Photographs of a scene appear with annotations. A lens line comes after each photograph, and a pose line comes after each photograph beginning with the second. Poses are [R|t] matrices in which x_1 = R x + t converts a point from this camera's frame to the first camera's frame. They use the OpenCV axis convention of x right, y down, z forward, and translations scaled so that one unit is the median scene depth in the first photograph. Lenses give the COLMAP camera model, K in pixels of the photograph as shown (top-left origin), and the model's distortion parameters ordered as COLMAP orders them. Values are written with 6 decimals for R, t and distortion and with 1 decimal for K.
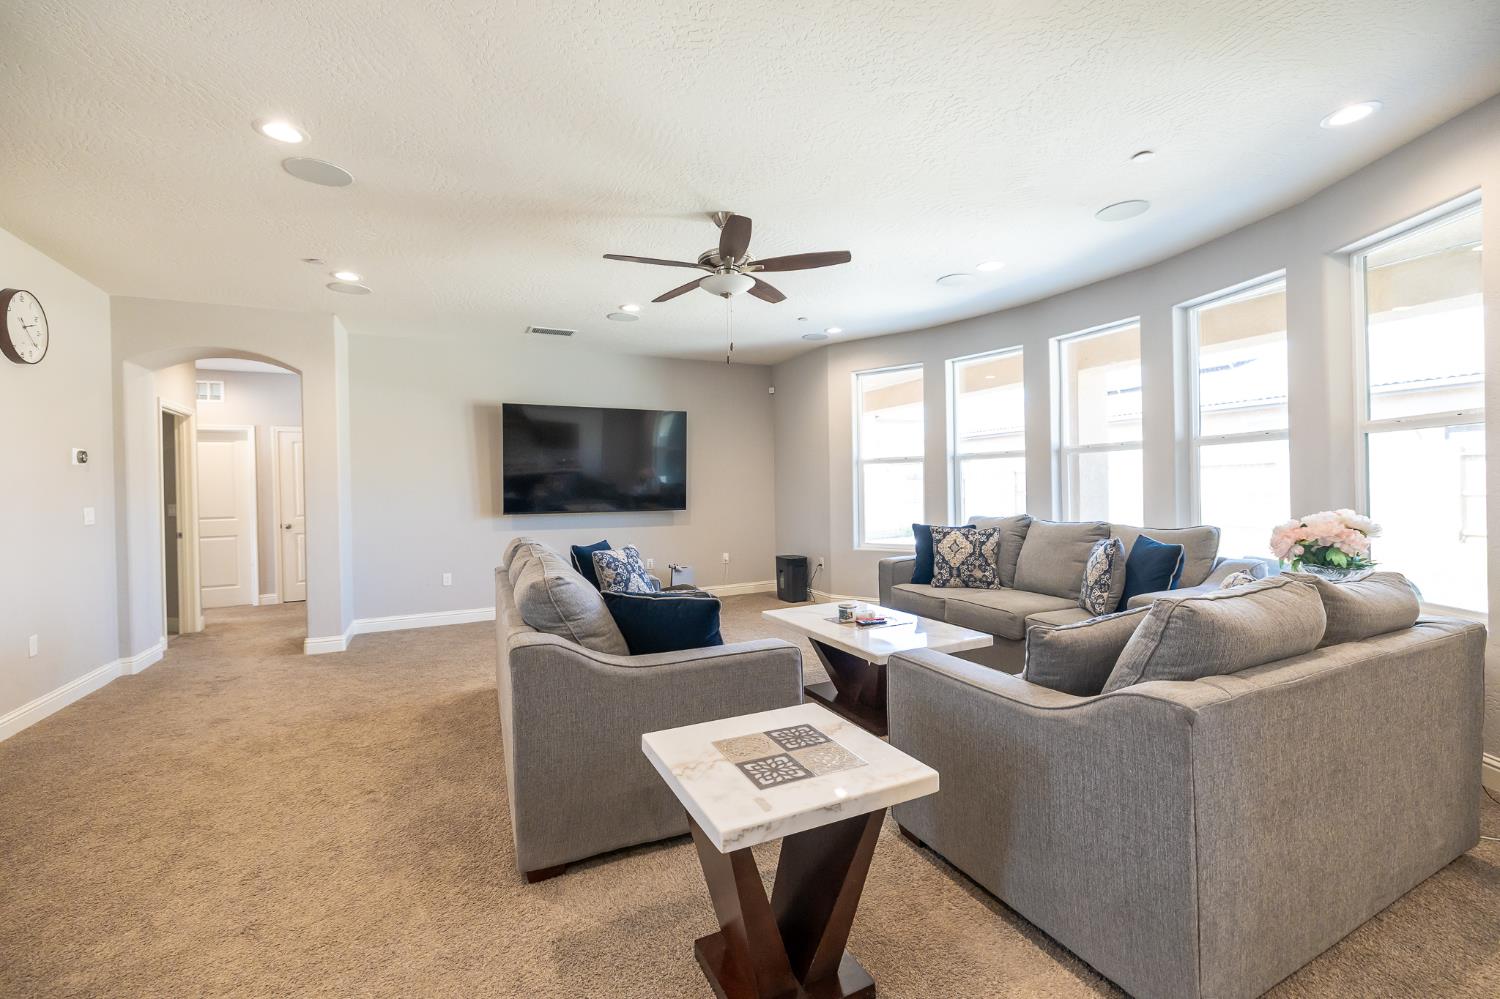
lens RADIAL K [[629.7, 0, 747.5], [0, 629.7, 490.4], [0, 0, 1]] dist [-0.003523, 0.001180]
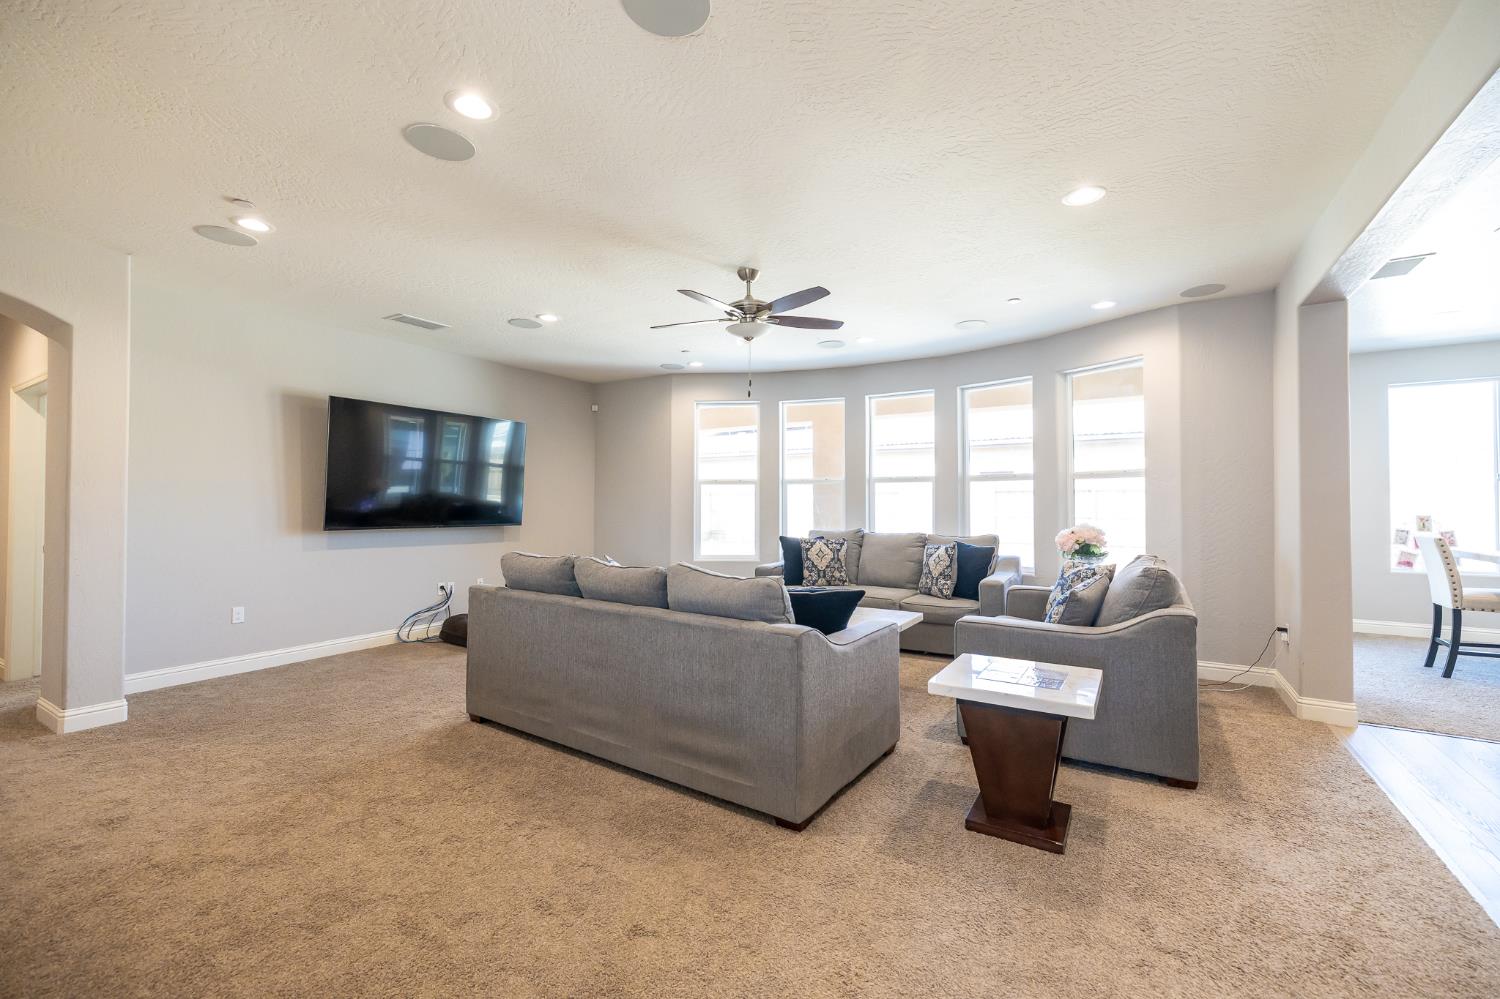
lens RADIAL K [[629.7, 0, 748.4], [0, 629.7, 494.2], [0, 0, 1]] dist [-0.003523, 0.001180]
pose [[0.845601, 0.026753, 0.533145, -0.470686], [-0.014528, 0.999527, -0.027113, 0.006753], [-0.533618, 0.015181, 0.845589, 0.012173]]
